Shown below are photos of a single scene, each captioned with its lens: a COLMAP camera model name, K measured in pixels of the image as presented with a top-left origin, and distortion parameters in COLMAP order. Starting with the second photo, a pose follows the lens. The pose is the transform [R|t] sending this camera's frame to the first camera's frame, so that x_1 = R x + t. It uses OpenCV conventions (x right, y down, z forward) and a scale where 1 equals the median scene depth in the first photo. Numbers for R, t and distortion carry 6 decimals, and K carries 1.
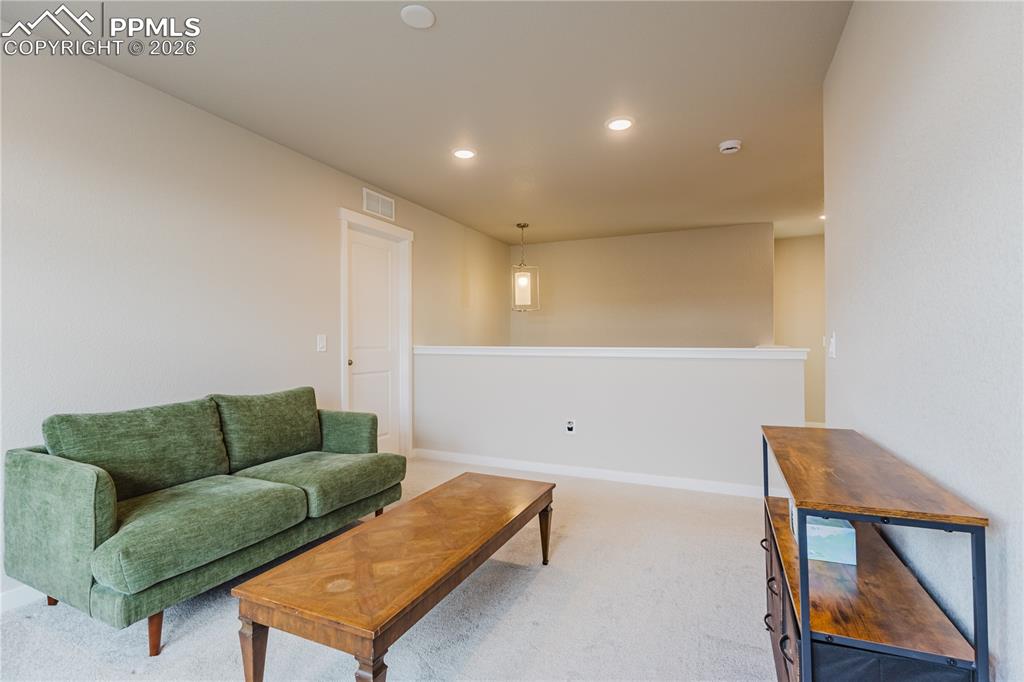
lens RADIAL K [[475.3, 0, 514.1], [0, 475.3, 338.5], [0, 0, 1]] dist [-0.001803, 0.002568]
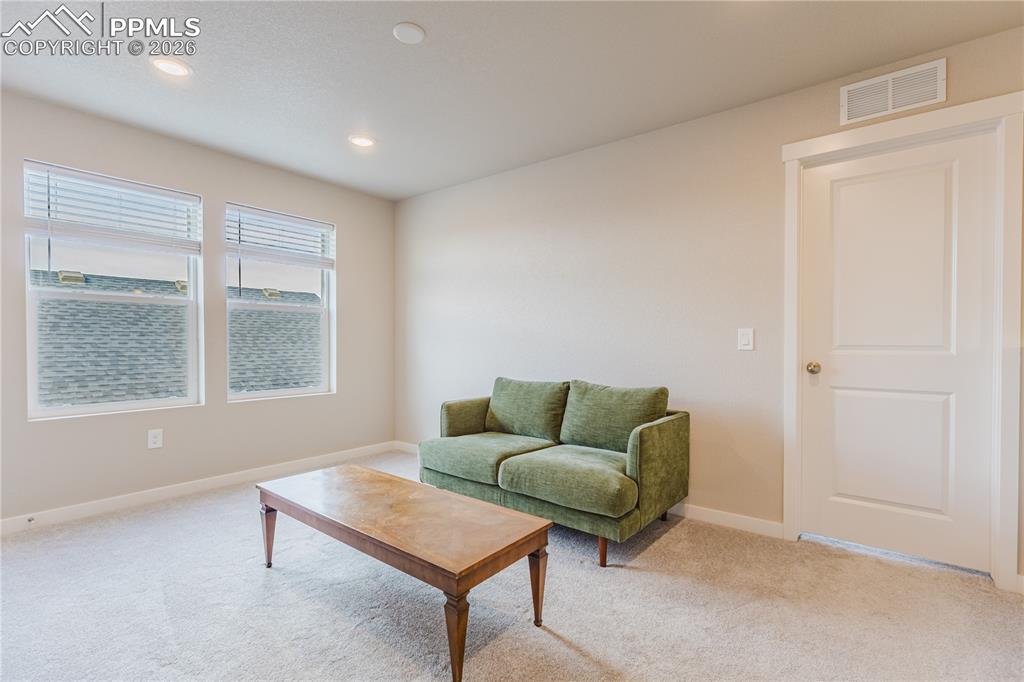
lens RADIAL K [[475.3, 0, 514.3], [0, 475.3, 343.4], [0, 0, 1]] dist [-0.001803, 0.002568]
pose [[-0.245380, 0.010893, -0.969366, 0.408111], [0.005722, 0.999936, 0.009788, 0.007204], [0.969410, -0.003145, -0.245426, 0.770077]]
